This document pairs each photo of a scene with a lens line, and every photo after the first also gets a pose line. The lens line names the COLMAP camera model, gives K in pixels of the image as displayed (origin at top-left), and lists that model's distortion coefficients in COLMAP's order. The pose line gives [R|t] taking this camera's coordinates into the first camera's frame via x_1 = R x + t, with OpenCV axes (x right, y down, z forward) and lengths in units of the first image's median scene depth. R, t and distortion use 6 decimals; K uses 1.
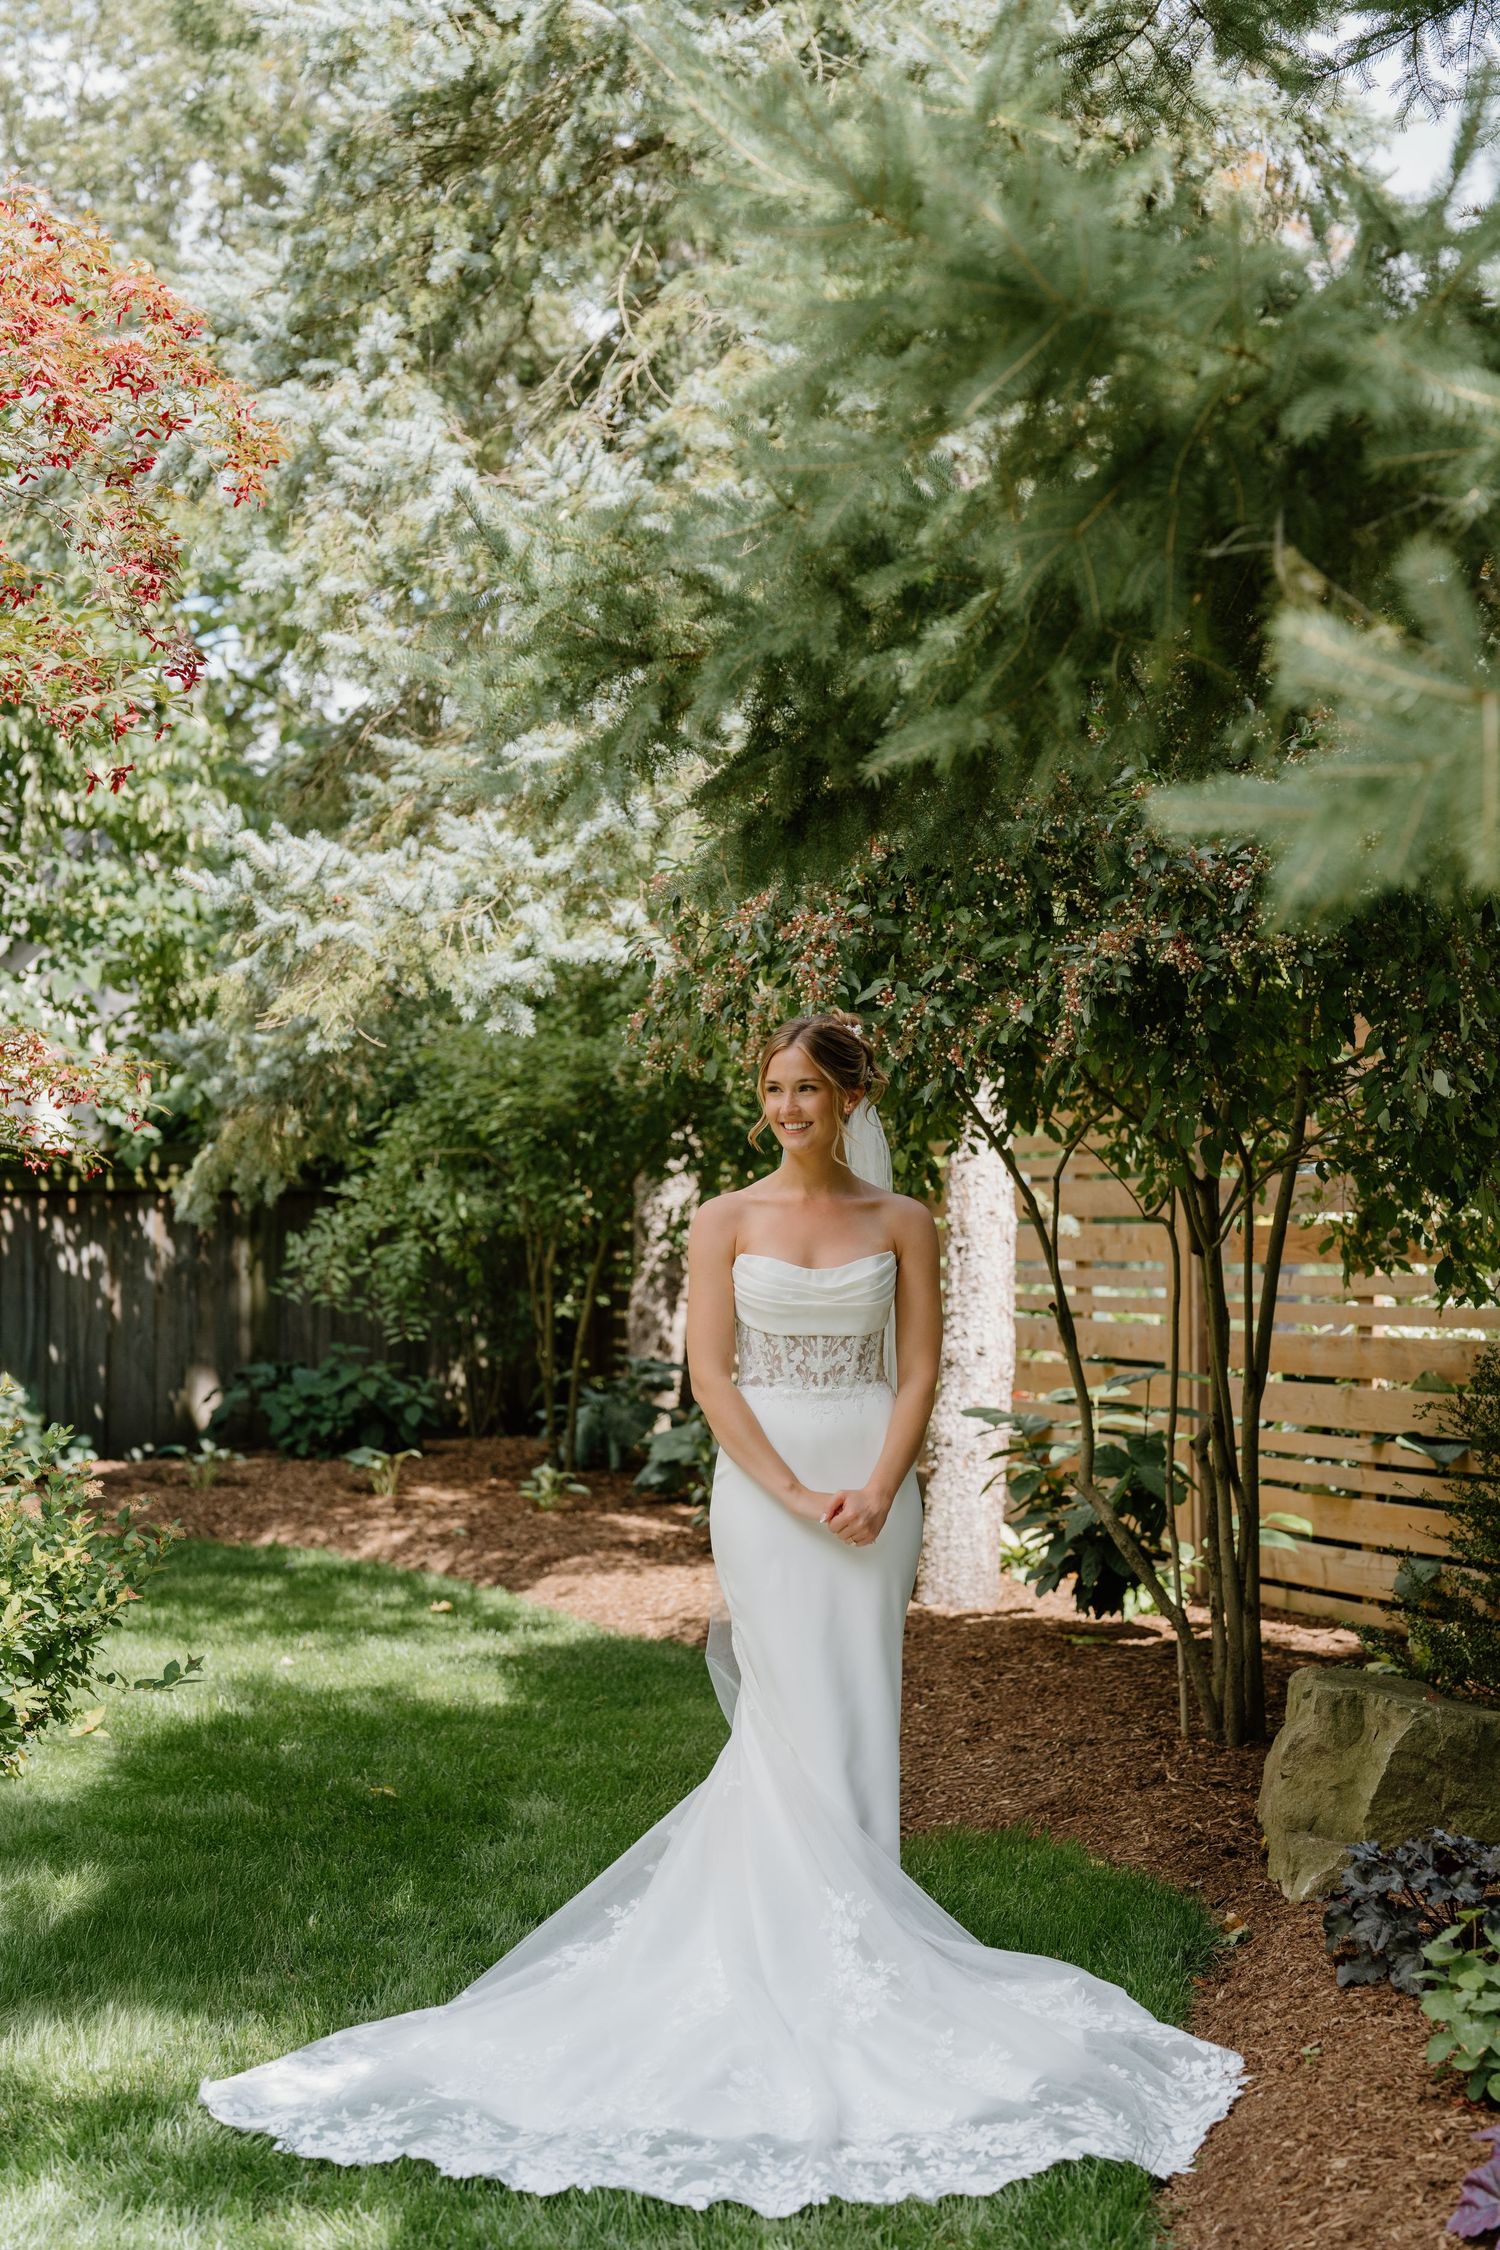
lens RADIAL K [[2775.5, 0, 698.6], [0, 2775.5, 1131.9], [0, 0, 1]] dist [-0.014974, -0.048862]
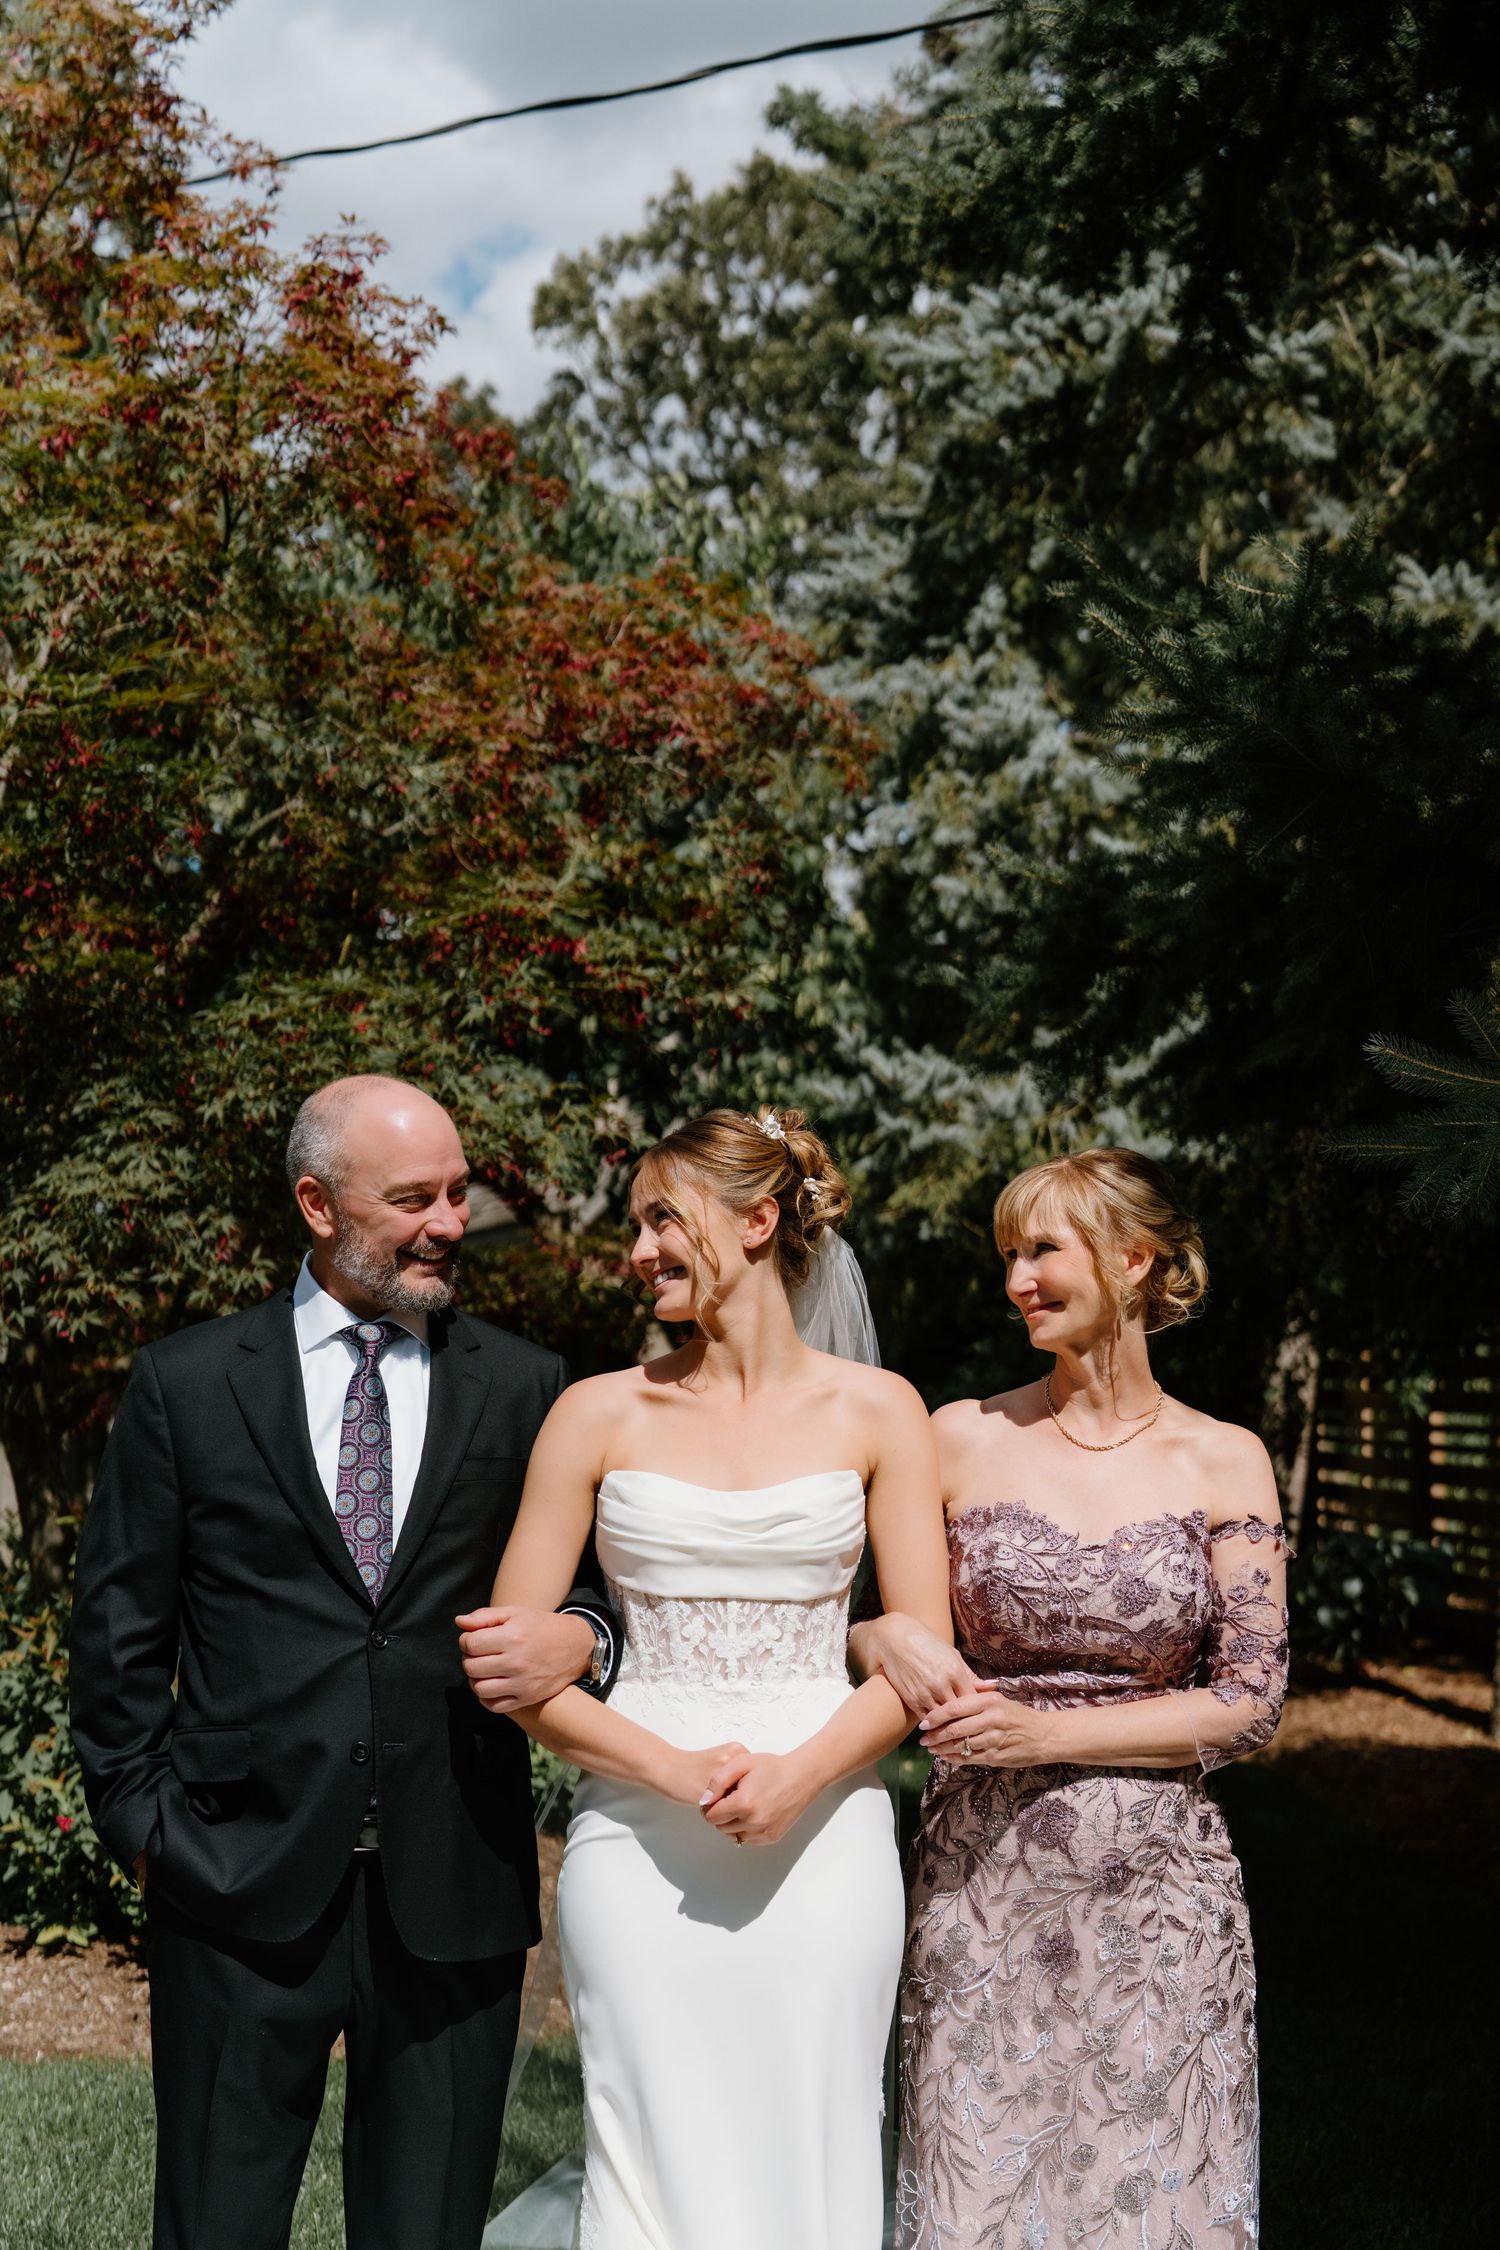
lens RADIAL K [[2775.5, 0, 698.6], [0, 2775.5, 1131.9], [0, 0, 1]] dist [-0.014974, -0.048862]
pose [[0.968875, -0.007168, -0.247447, 0.055034], [-0.004488, 0.998908, -0.046508, -0.017173], [0.247510, 0.046171, 0.967785, -0.148196]]
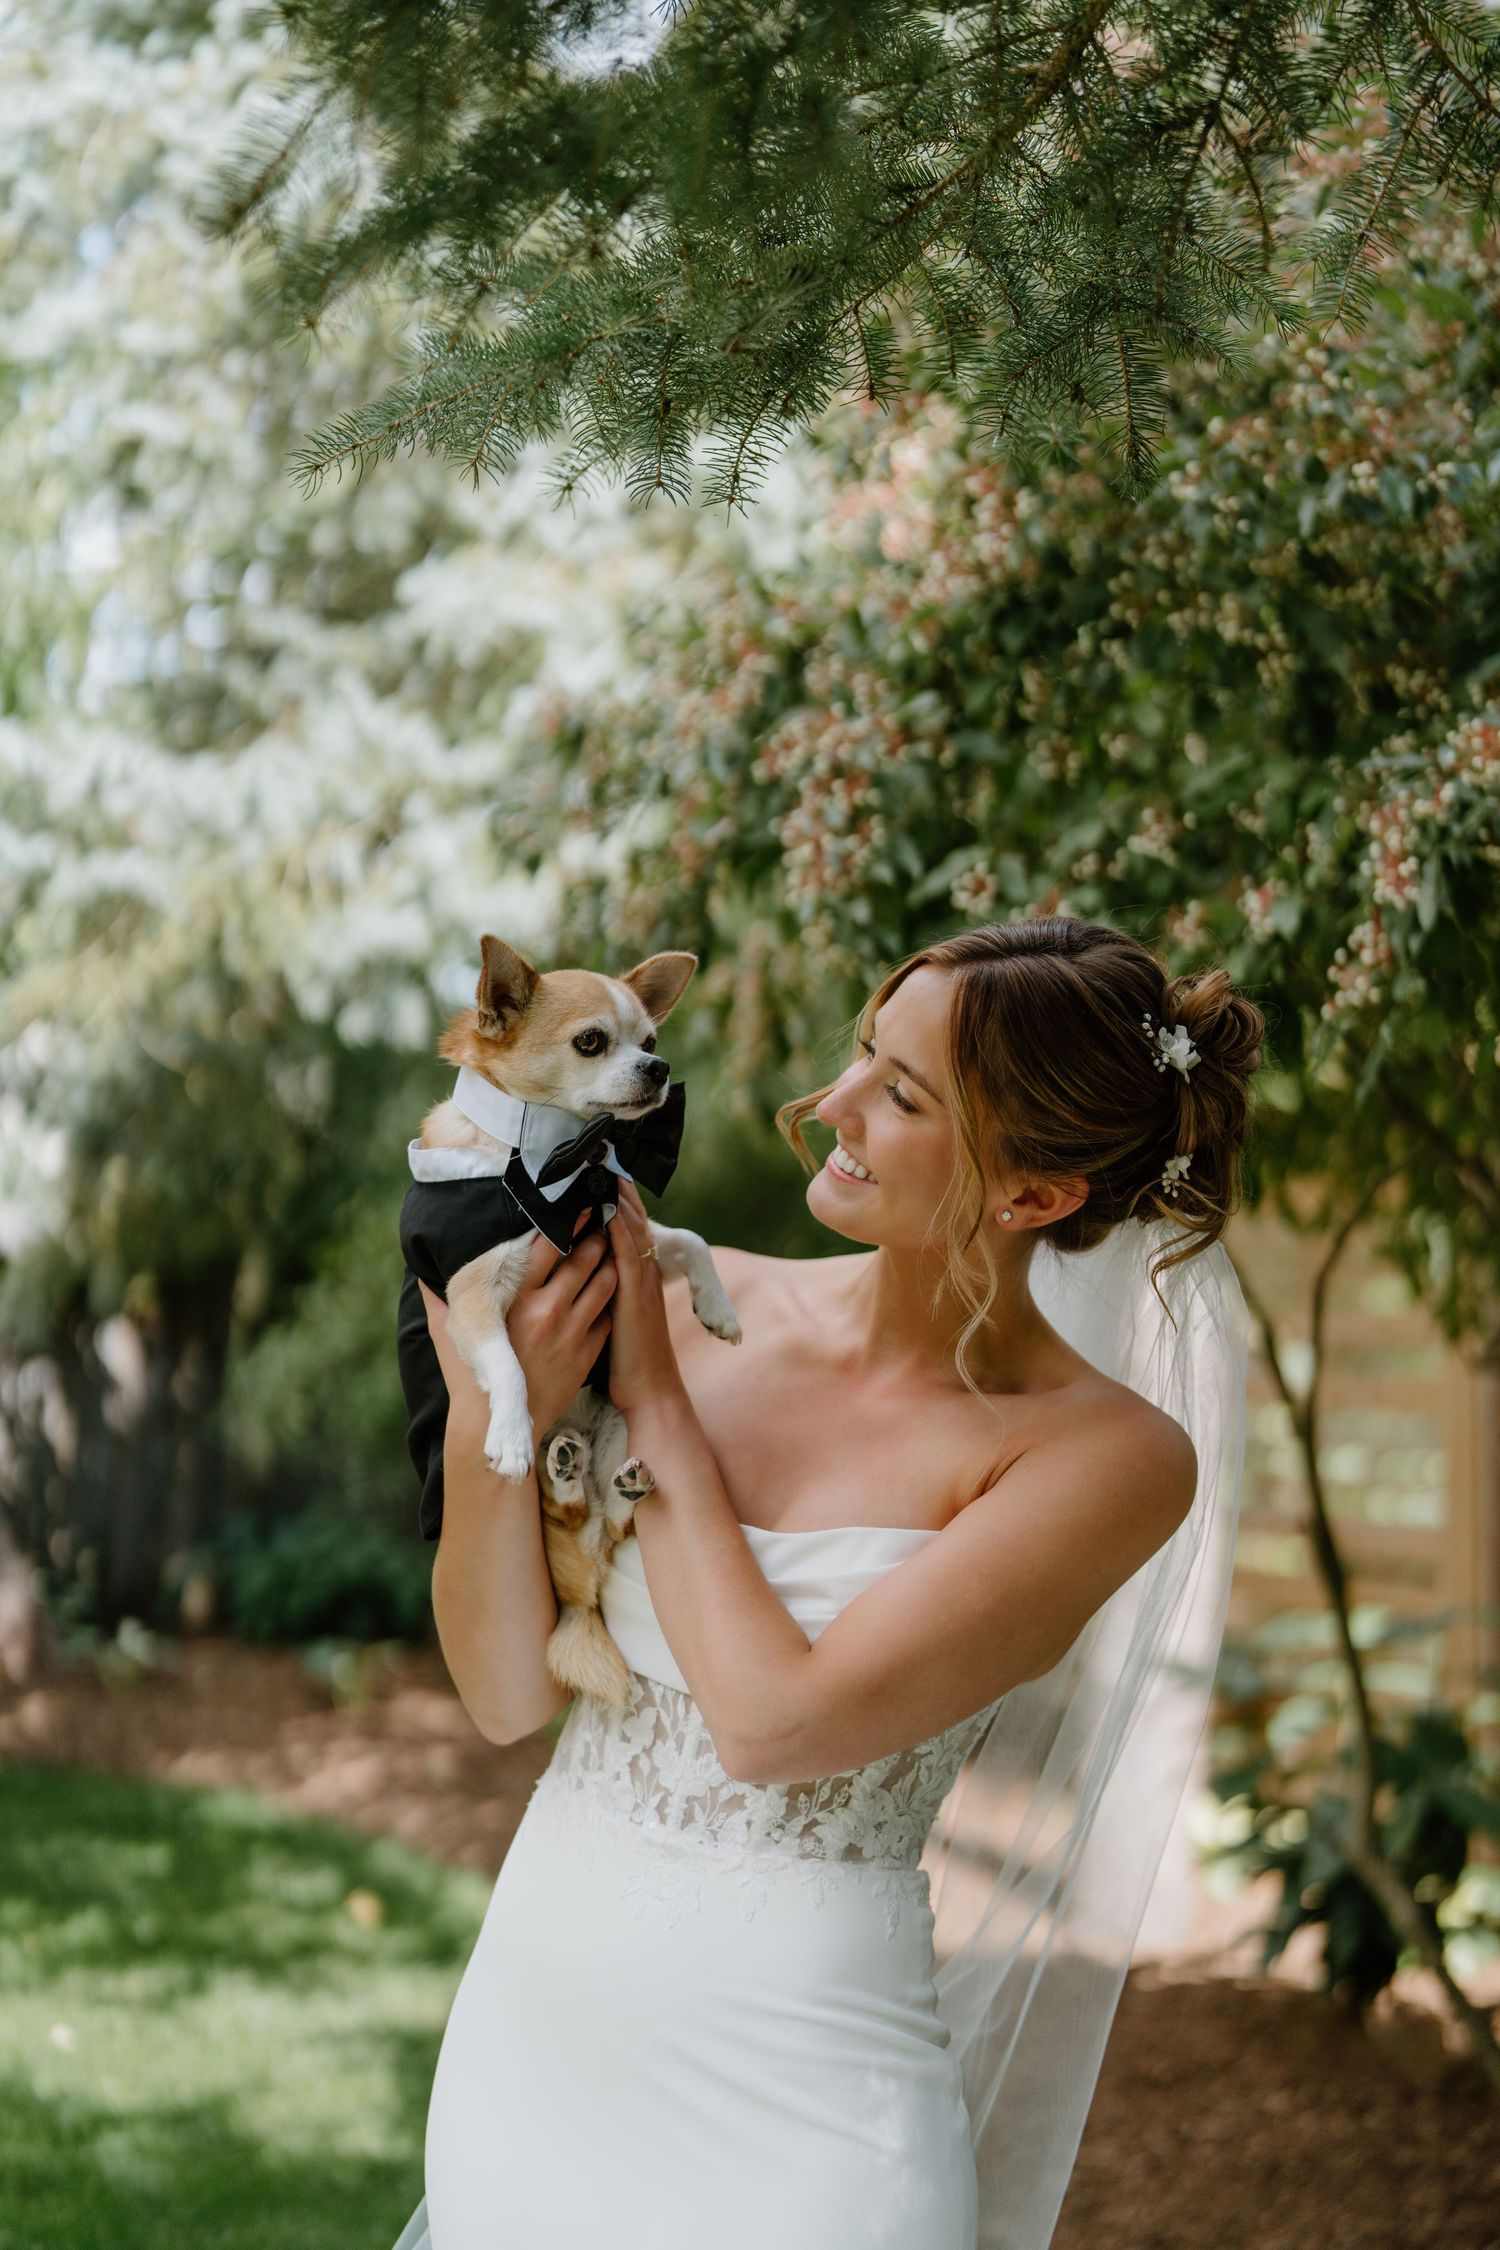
lens RADIAL K [[2775.5, 0, 698.6], [0, 2775.5, 1131.9], [0, 0, 1]] dist [-0.014974, -0.048862]
pose [[0.997795, 0.007345, -0.065971, 0.036655], [-0.010019, 0.999138, -0.040279, 0.007740], [0.065618, 0.040851, 0.997008, 0.377978]]
